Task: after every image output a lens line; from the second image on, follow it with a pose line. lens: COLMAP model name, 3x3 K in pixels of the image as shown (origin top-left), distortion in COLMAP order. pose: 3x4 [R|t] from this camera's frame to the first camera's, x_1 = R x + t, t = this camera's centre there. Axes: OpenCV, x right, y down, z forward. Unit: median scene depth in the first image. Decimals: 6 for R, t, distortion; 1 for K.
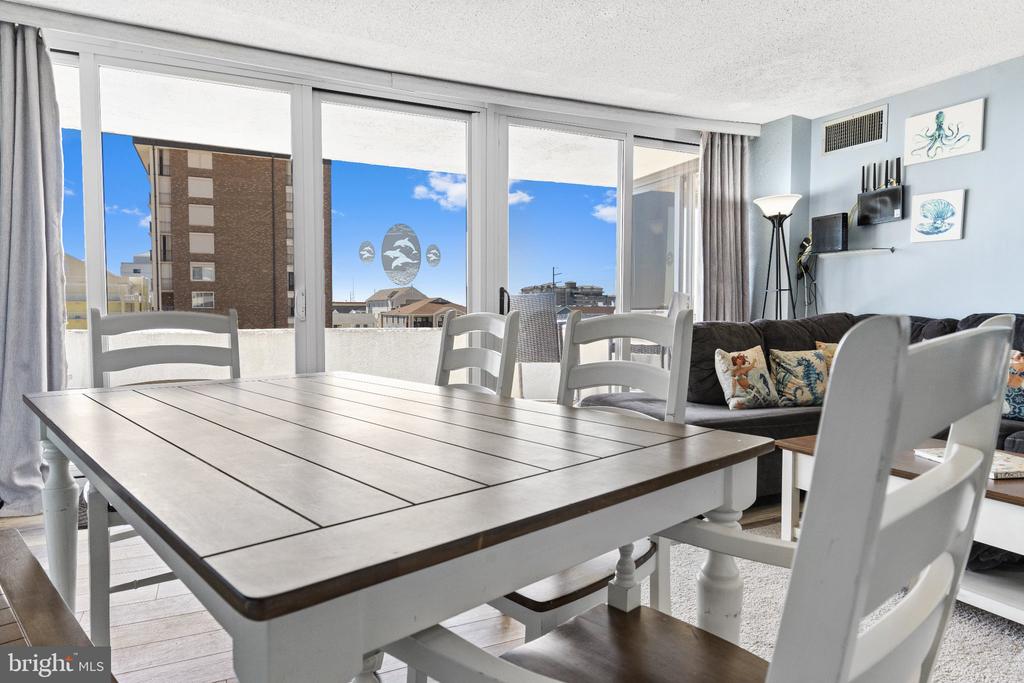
lens RADIAL K [[618.2, 0, 512.0], [0, 618.2, 341.5], [0, 0, 1]] dist [0.003607, 0.000658]
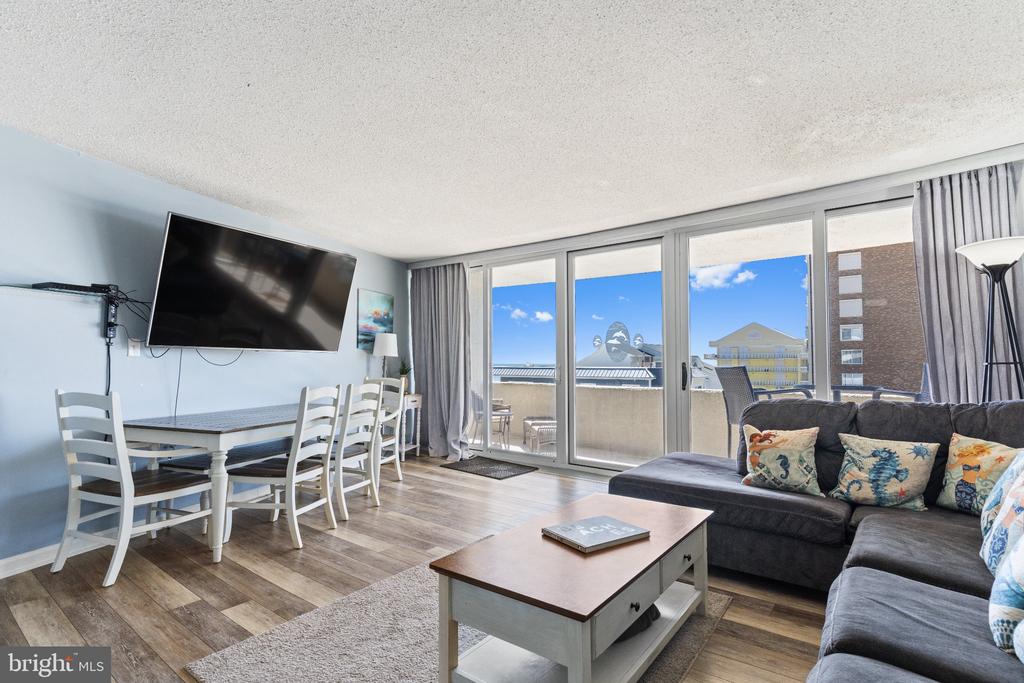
lens RADIAL K [[500.3, 0, 509.2], [0, 500.3, 341.4], [0, 0, 1]] dist [0.000743, -0.000468]
pose [[0.448339, -0.041031, -0.892921, 0.768144], [-0.045646, 0.996592, -0.068713, -0.043968], [0.892697, 0.071565, 0.444938, 0.208176]]
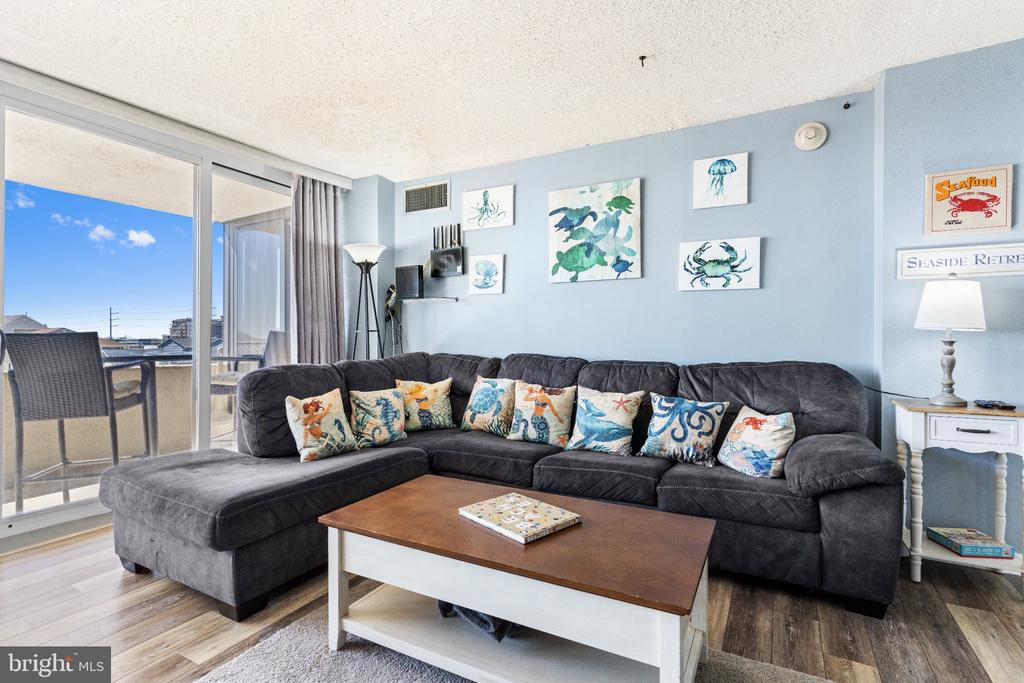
lens RADIAL K [[485.7, 0, 510.5], [0, 485.7, 341.3], [0, 0, 1]] dist [-0.000243, -0.000321]
pose [[0.811213, 0.000809, 0.584750, 0.149431], [0.027918, 0.998805, -0.040112, -0.026391], [-0.584084, 0.048865, 0.810221, 0.181691]]
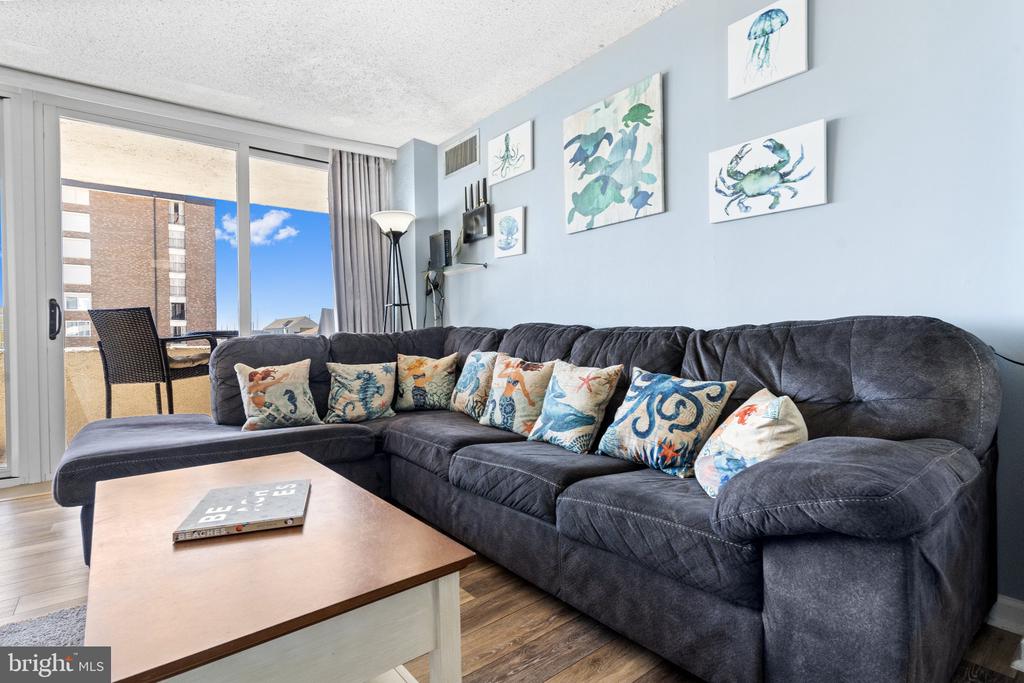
lens RADIAL K [[503.1, 0, 512.0], [0, 503.1, 341.5], [0, 0, 1]] dist [0.000983, 0.000011]
pose [[0.975502, -0.012756, 0.219622, 0.469388], [0.021158, 0.999130, -0.035944, 0.012118], [-0.218973, 0.039710, 0.974923, 0.164216]]
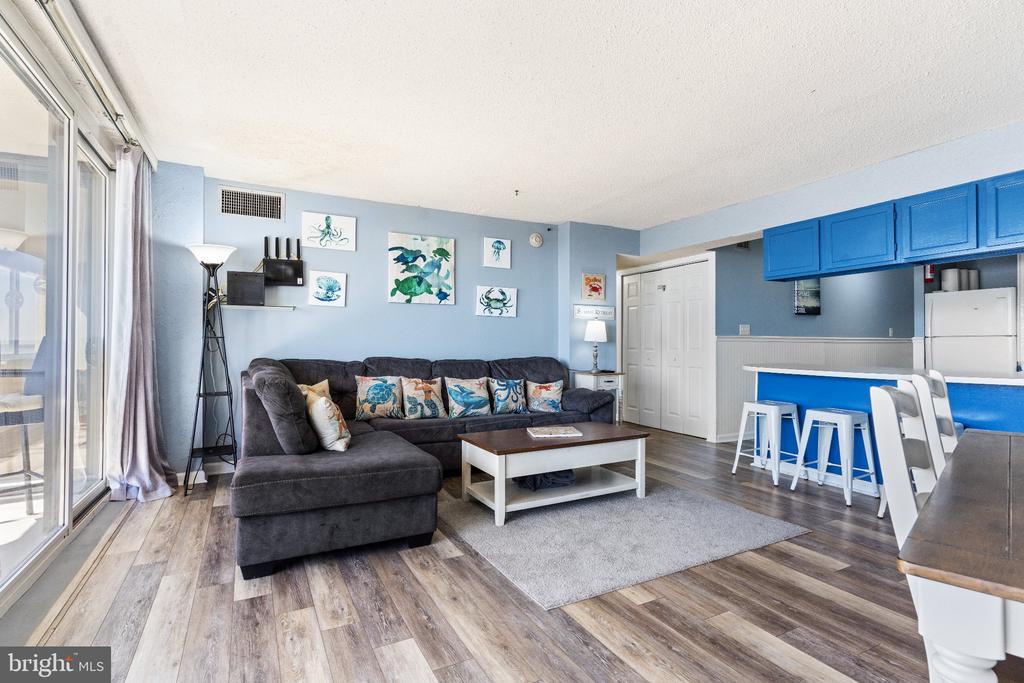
lens RADIAL K [[503.1, 0, 512.0], [0, 503.1, 341.5], [0, 0, 1]] dist [0.000983, 0.000011]
pose [[-0.043545, 0.007100, 0.999026, -0.445483], [0.052867, 0.998590, -0.004792, -0.050747], [-0.997652, 0.052607, -0.043859, 0.597054]]
